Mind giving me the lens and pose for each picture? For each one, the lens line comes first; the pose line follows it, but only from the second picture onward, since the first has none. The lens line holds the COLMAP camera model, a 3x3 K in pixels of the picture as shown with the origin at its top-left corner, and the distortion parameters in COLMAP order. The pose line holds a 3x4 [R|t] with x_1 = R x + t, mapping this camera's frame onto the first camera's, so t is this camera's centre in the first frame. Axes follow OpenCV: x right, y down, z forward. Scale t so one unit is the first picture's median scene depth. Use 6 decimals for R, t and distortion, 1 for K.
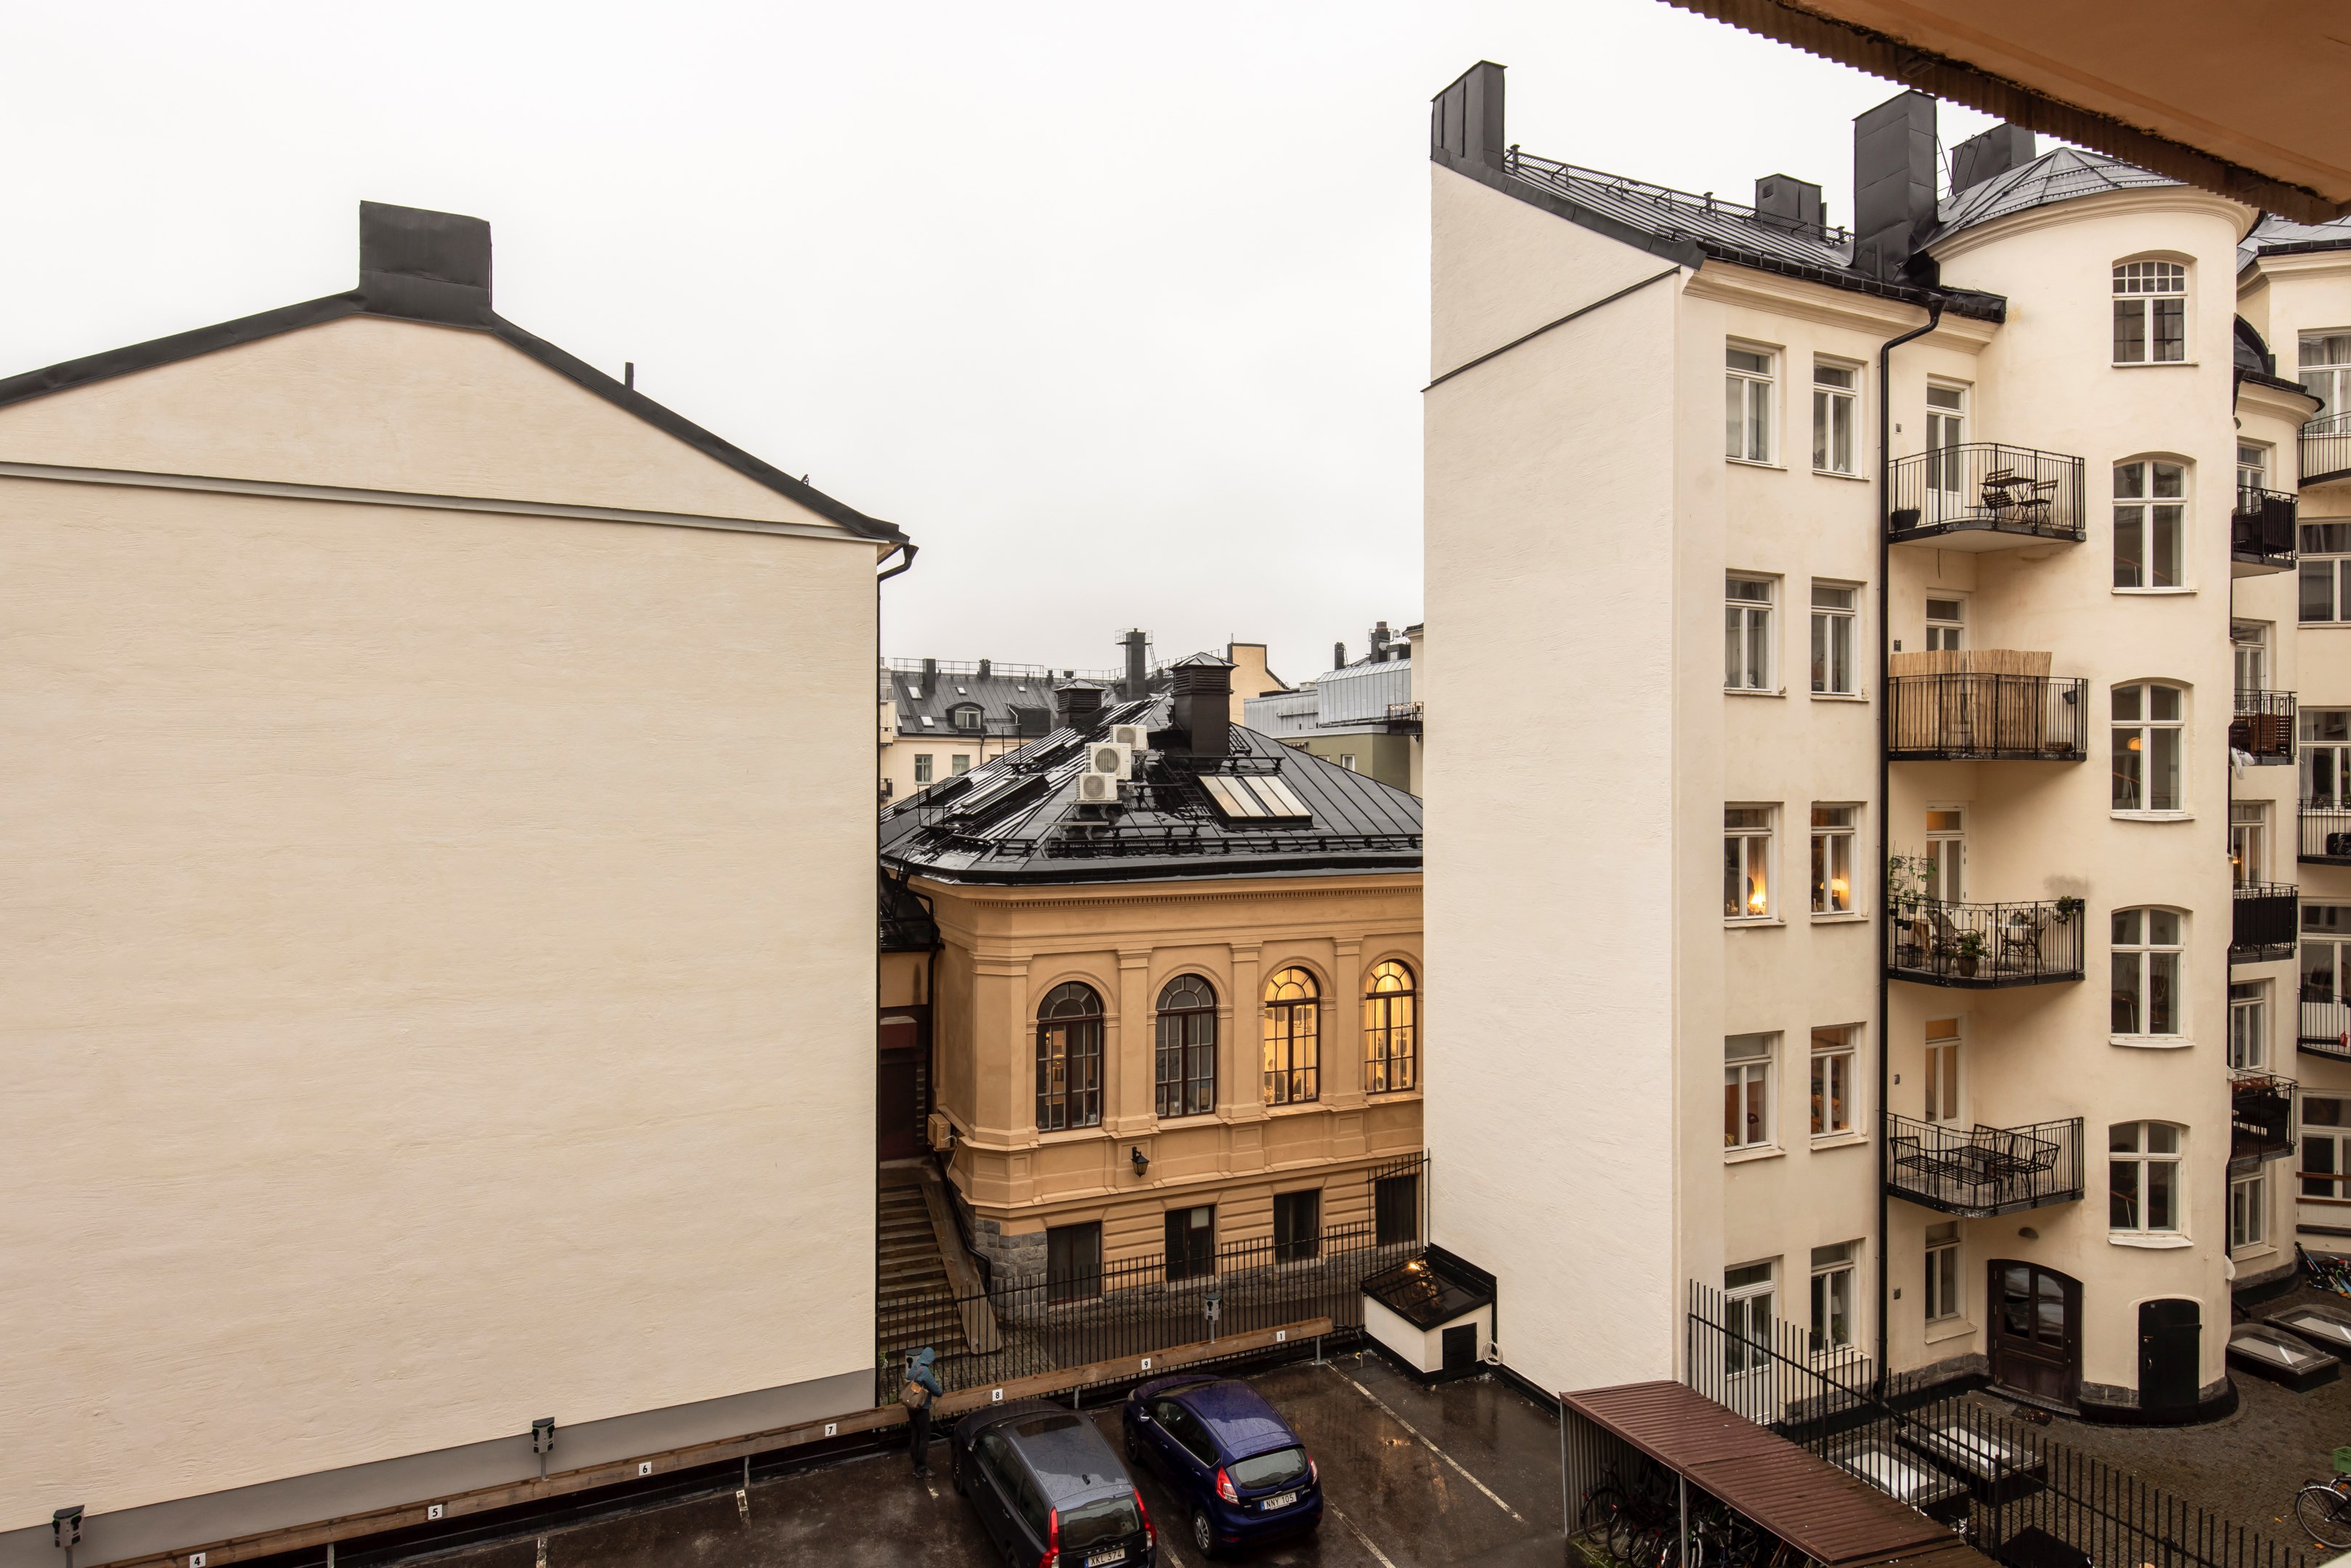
lens RADIAL K [[1278.6, 0, 1172.2], [0, 1278.6, 773.6], [0, 0, 1]] dist [0.005779, 0.000514]
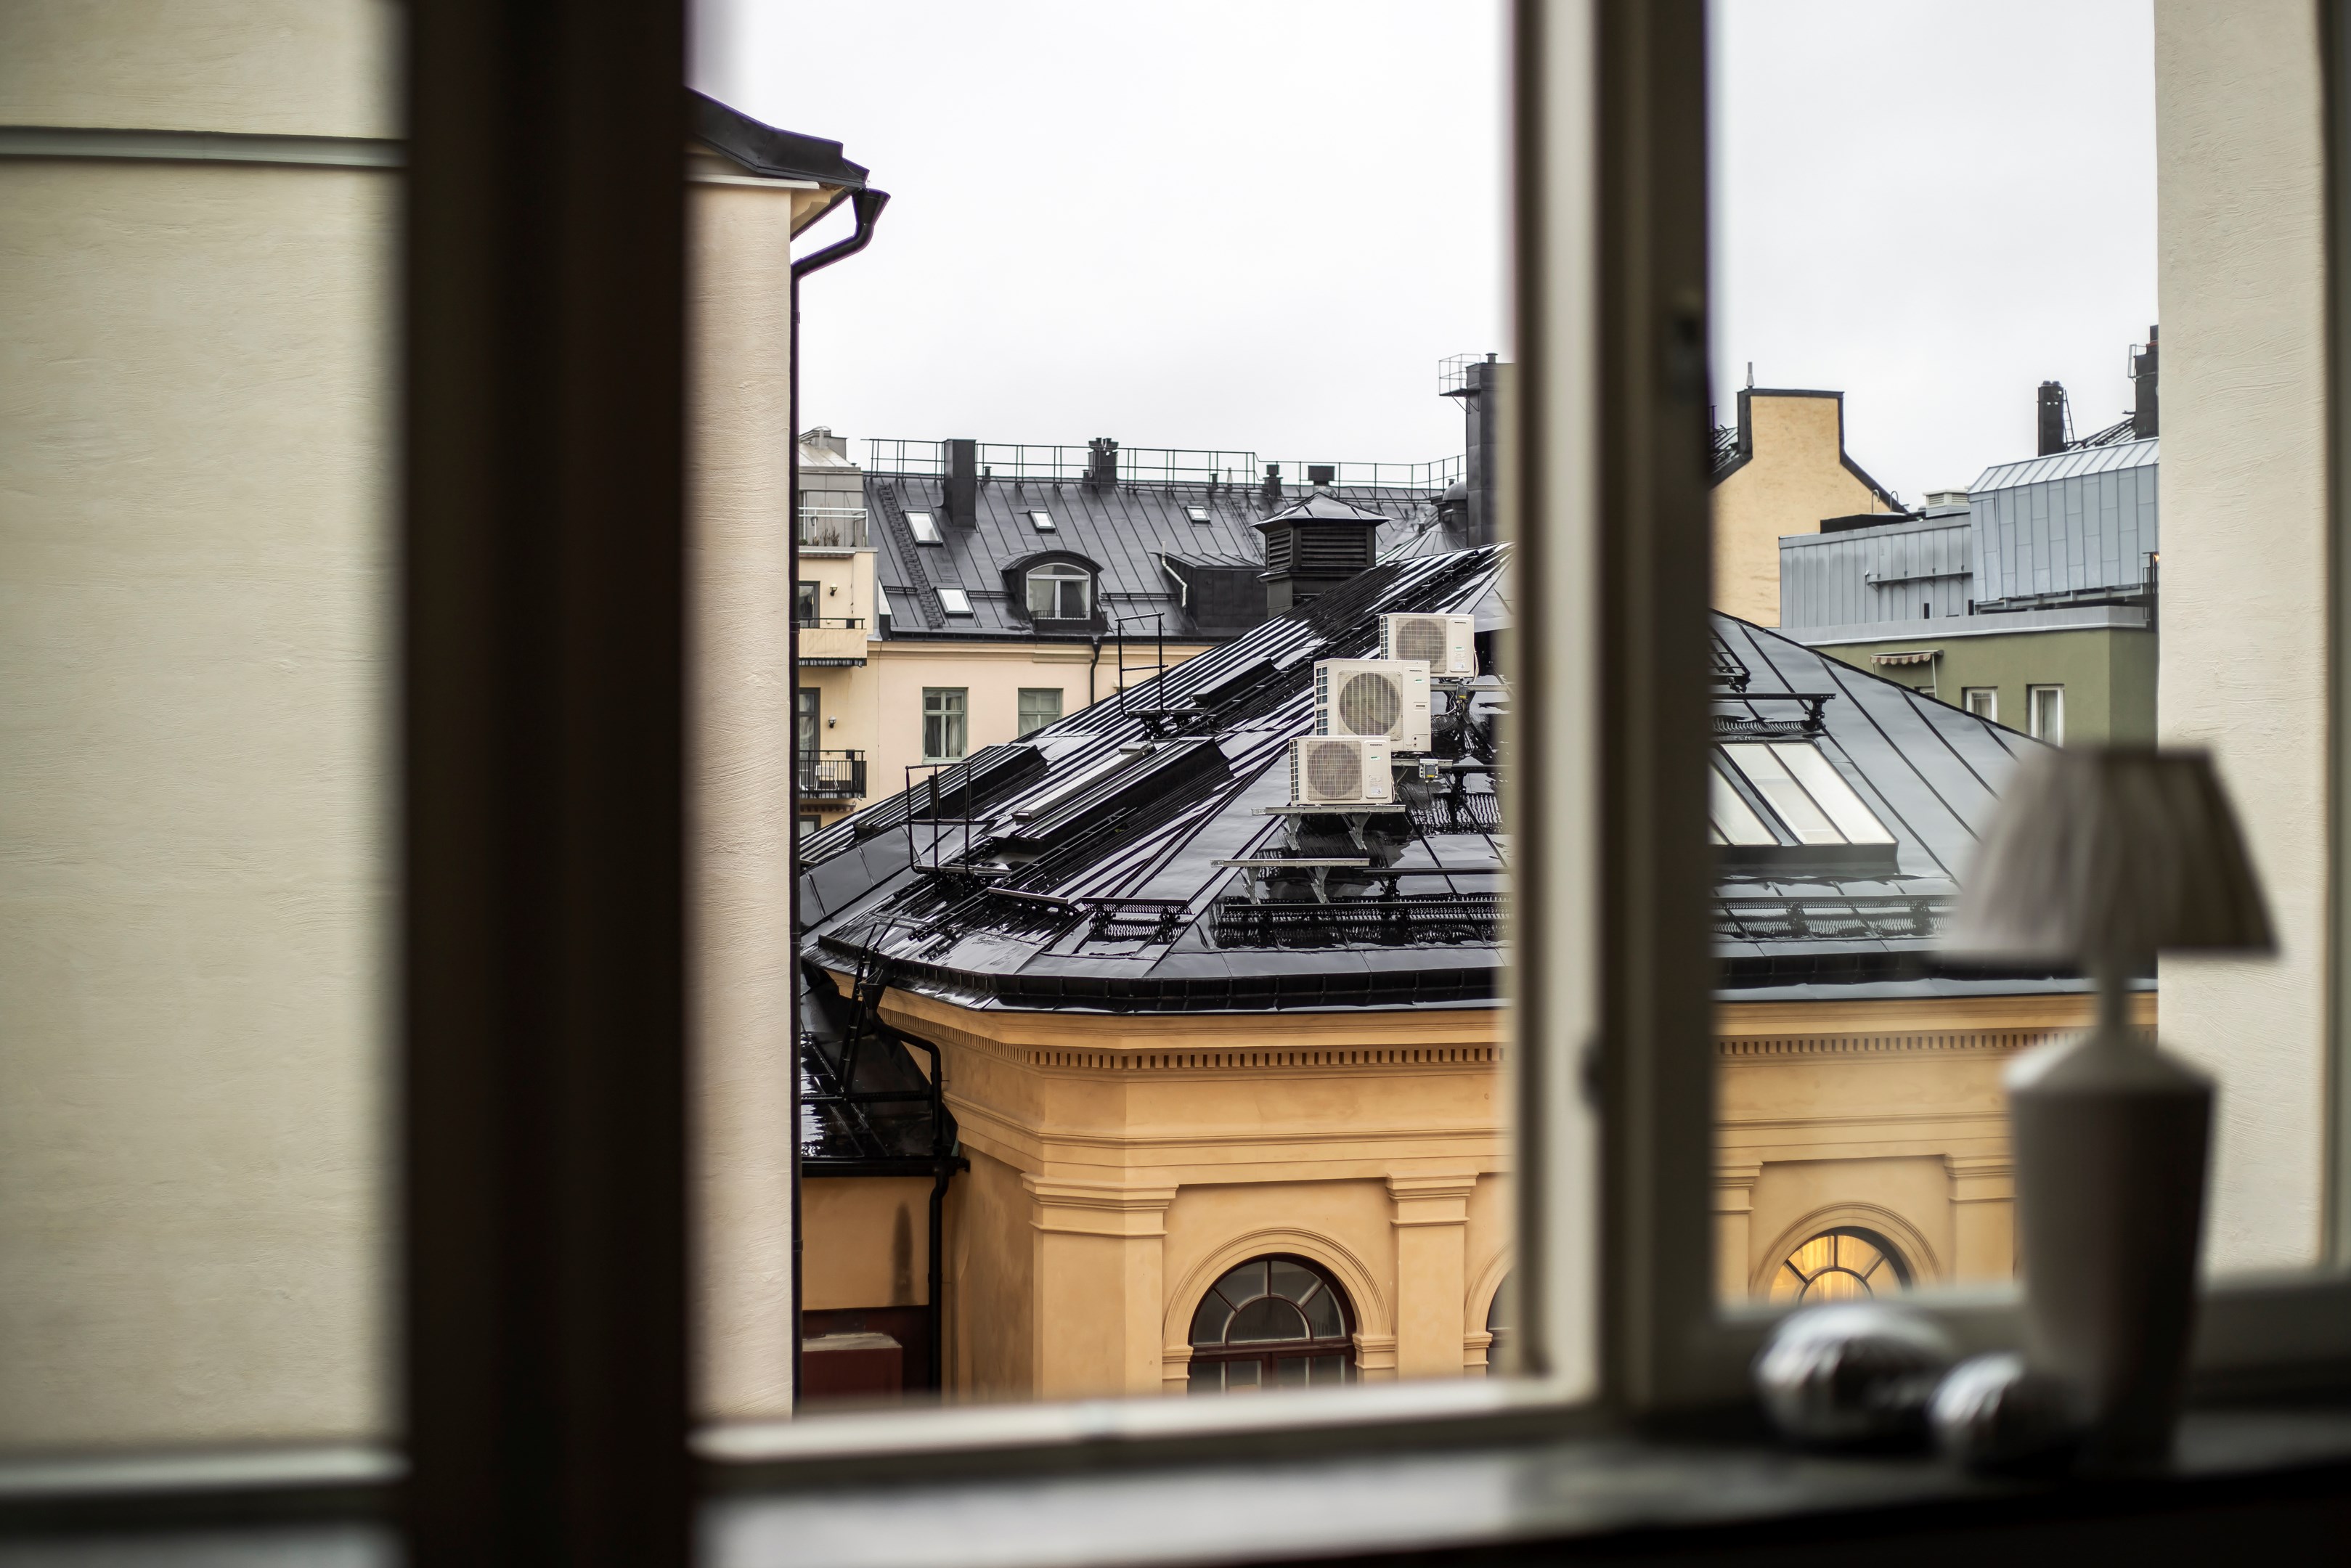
lens RADIAL K [[3618.6, 0, 1177.1], [0, 3618.6, 782.0], [0, 0, 1]] dist [-0.083316, 0.000000]
pose [[0.990088, 0.000714, -0.140447, 0.045985], [0.001135, 0.999914, 0.013083, -0.000820], [0.140444, -0.013113, 0.990002, -0.116896]]
